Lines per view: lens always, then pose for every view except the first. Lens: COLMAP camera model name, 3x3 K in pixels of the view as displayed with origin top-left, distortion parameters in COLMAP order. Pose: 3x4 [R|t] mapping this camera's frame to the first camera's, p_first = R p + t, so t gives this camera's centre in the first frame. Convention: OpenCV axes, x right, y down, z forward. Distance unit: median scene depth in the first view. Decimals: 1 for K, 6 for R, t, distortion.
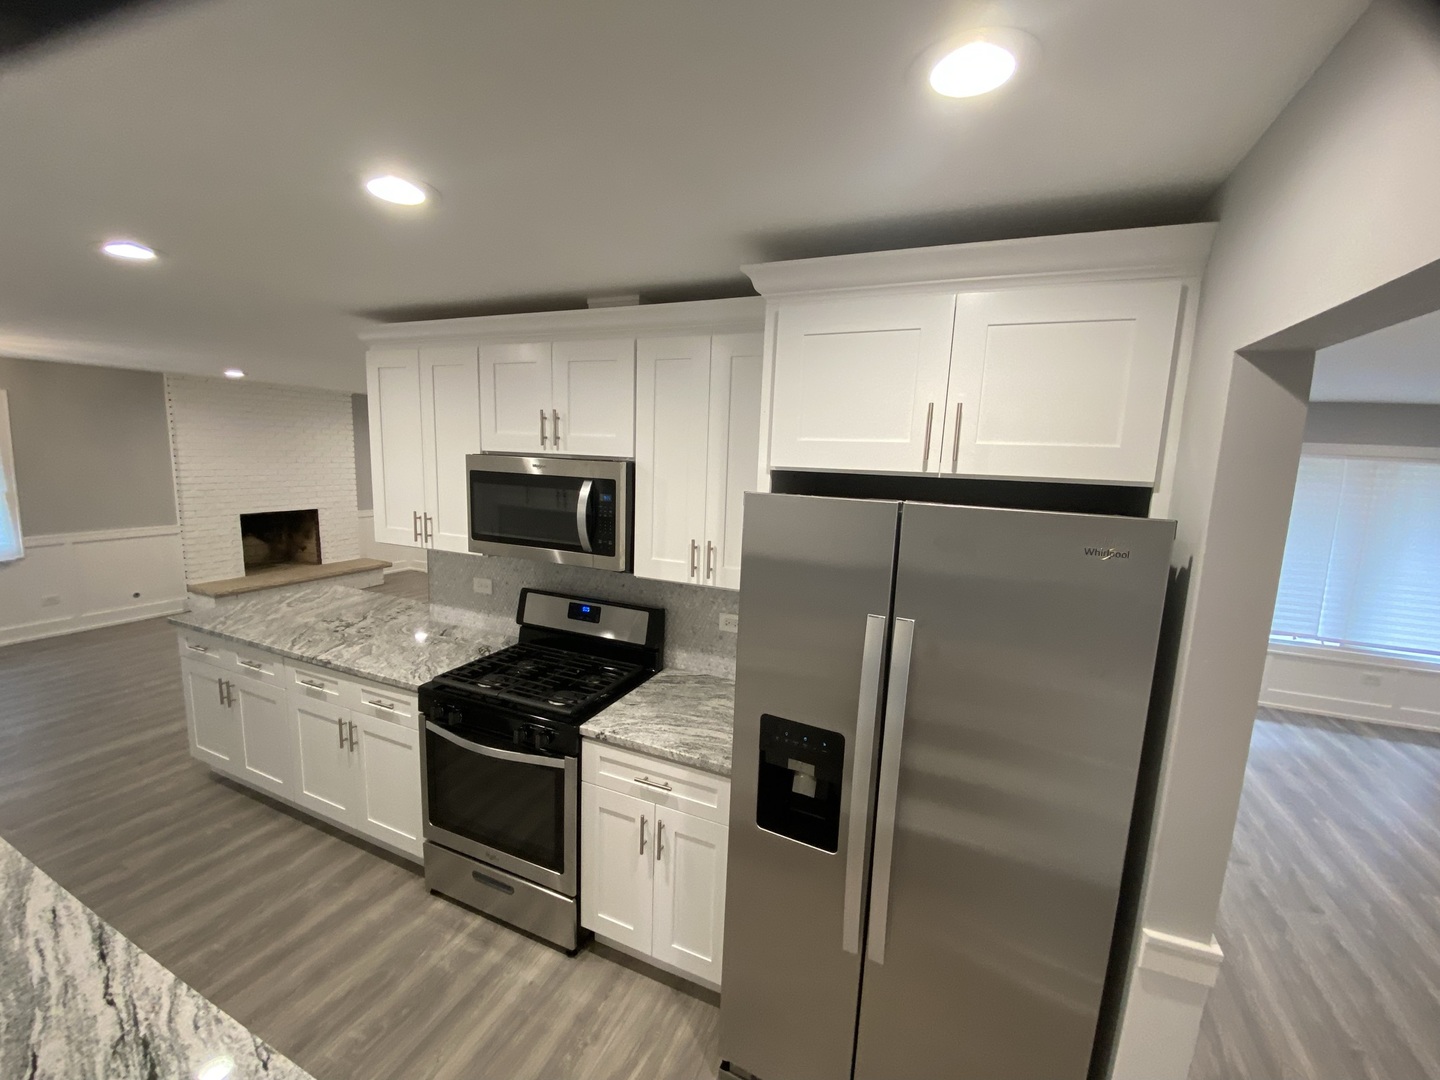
lens RADIAL K [[587.6, 0, 711.9], [0, 587.6, 536.2], [0, 0, 1]] dist [0.022585, -0.022888]
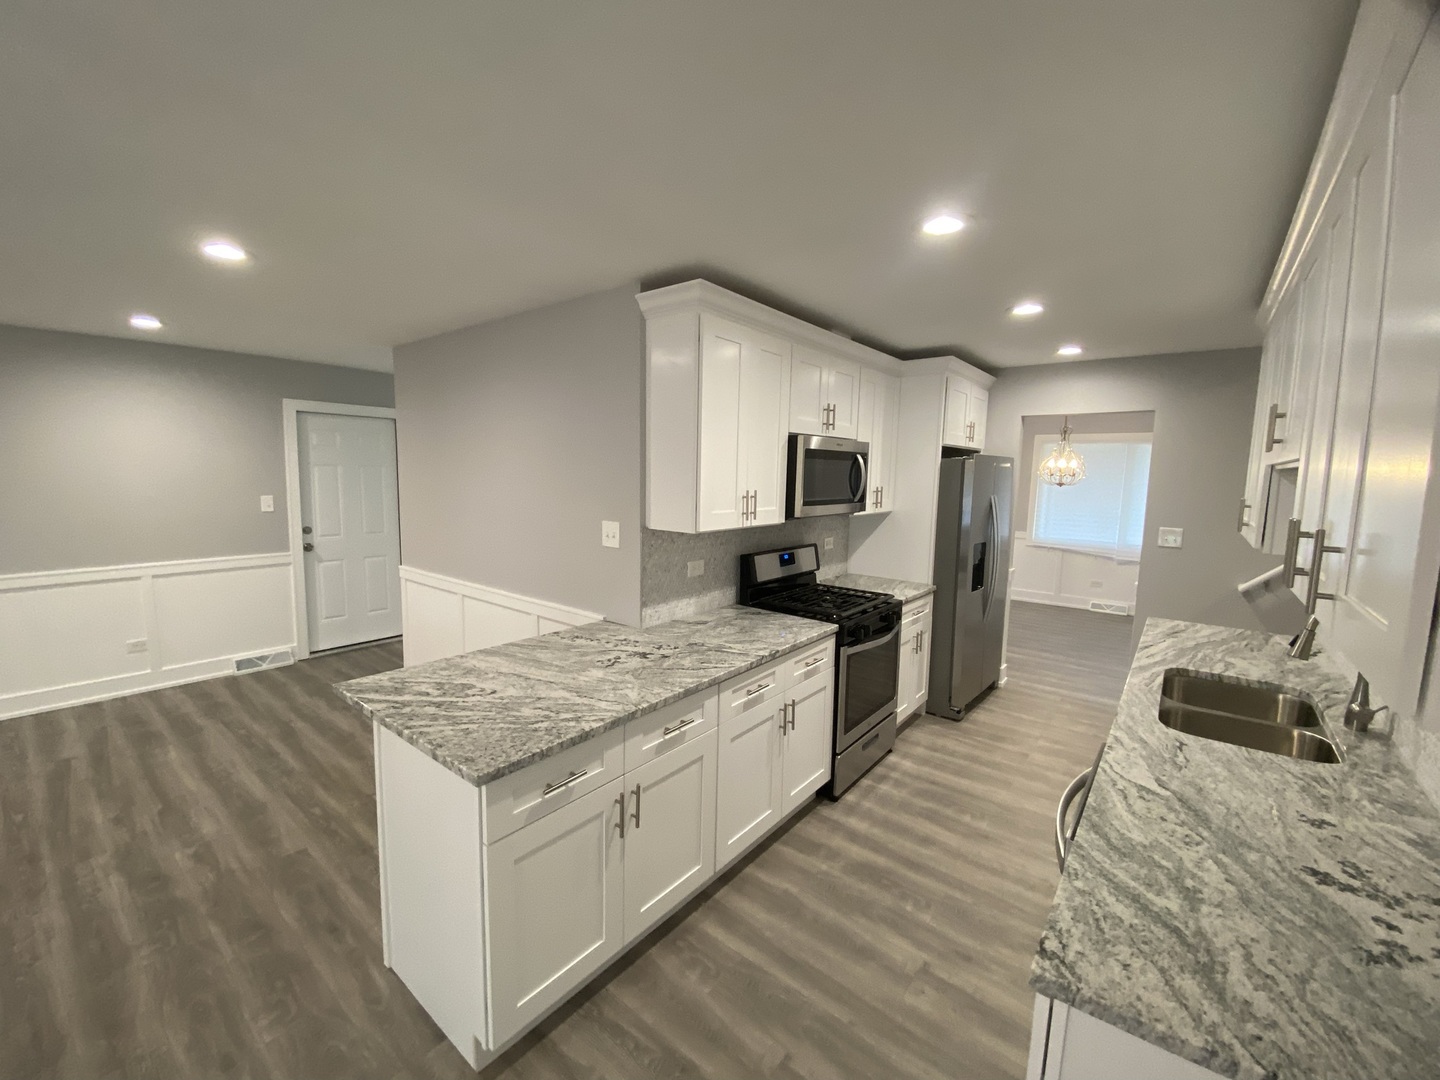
lens RADIAL K [[587.6, 0, 711.9], [0, 587.6, 536.2], [0, 0, 1]] dist [0.022585, -0.022888]
pose [[0.257874, -0.132520, 0.957047, -1.451012], [0.128006, 0.986503, 0.102108, -0.071669], [-0.957662, 0.096177, 0.271356, 0.776757]]
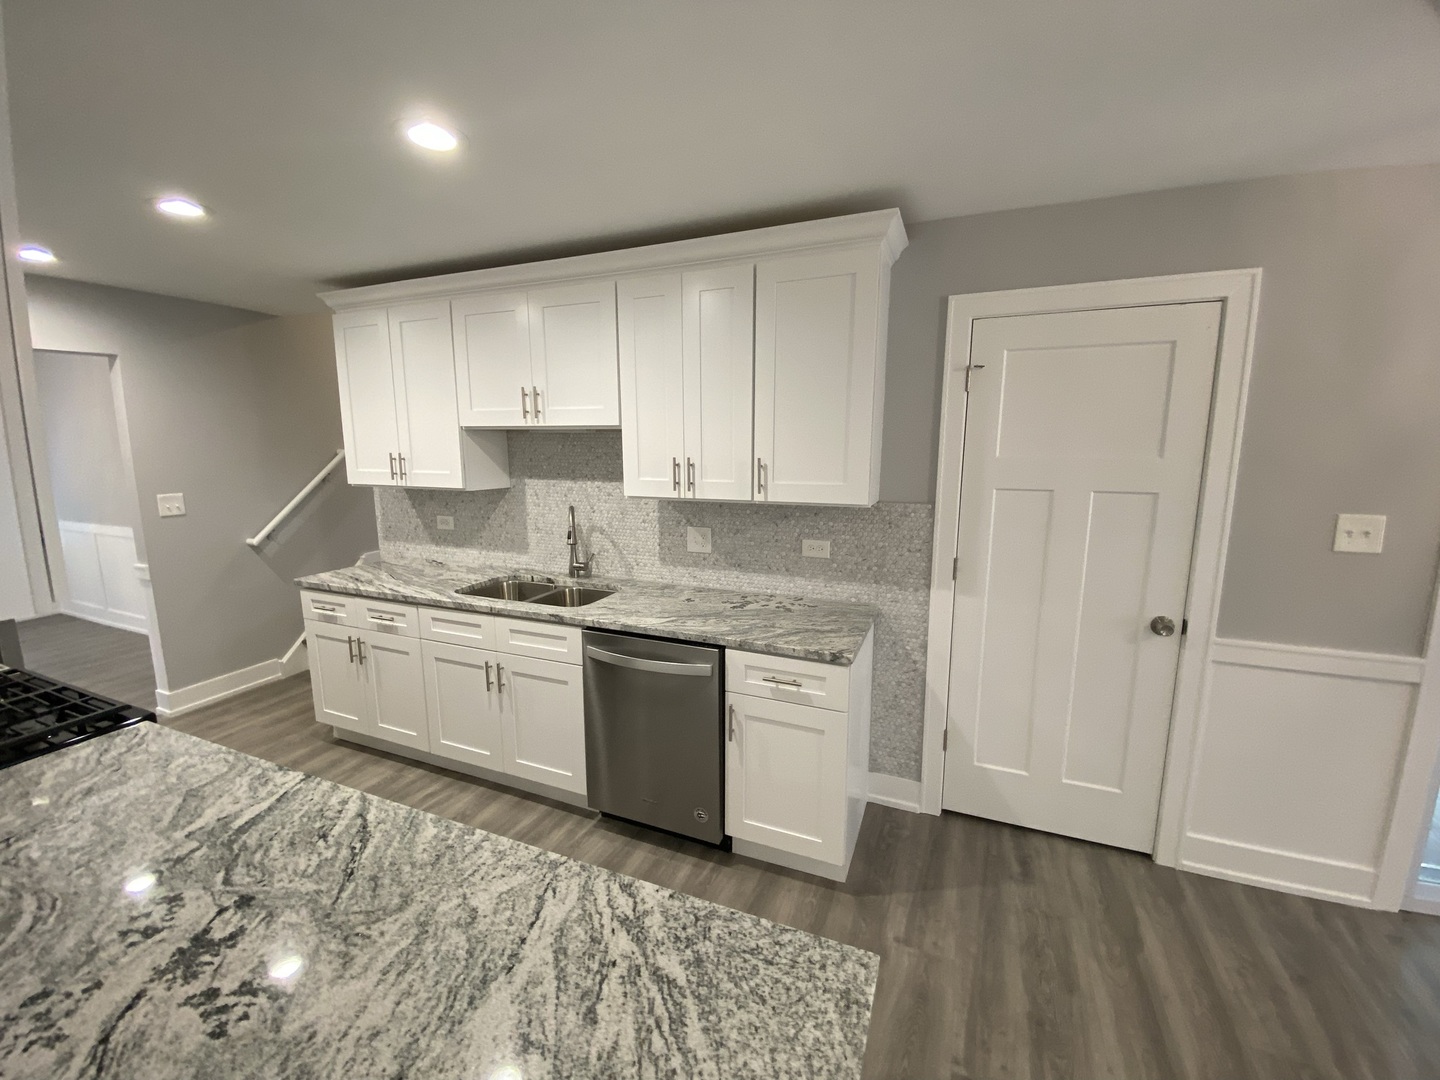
lens RADIAL K [[579.0, 0, 720.6], [0, 579.0, 535.2], [0, 0, 1]] dist [0.023665, -0.021637]
pose [[-0.999148, -0.024668, -0.033081, -0.949038], [-0.033518, 0.952754, 0.301889, -0.138383], [0.024071, 0.302741, -0.952769, 1.346247]]
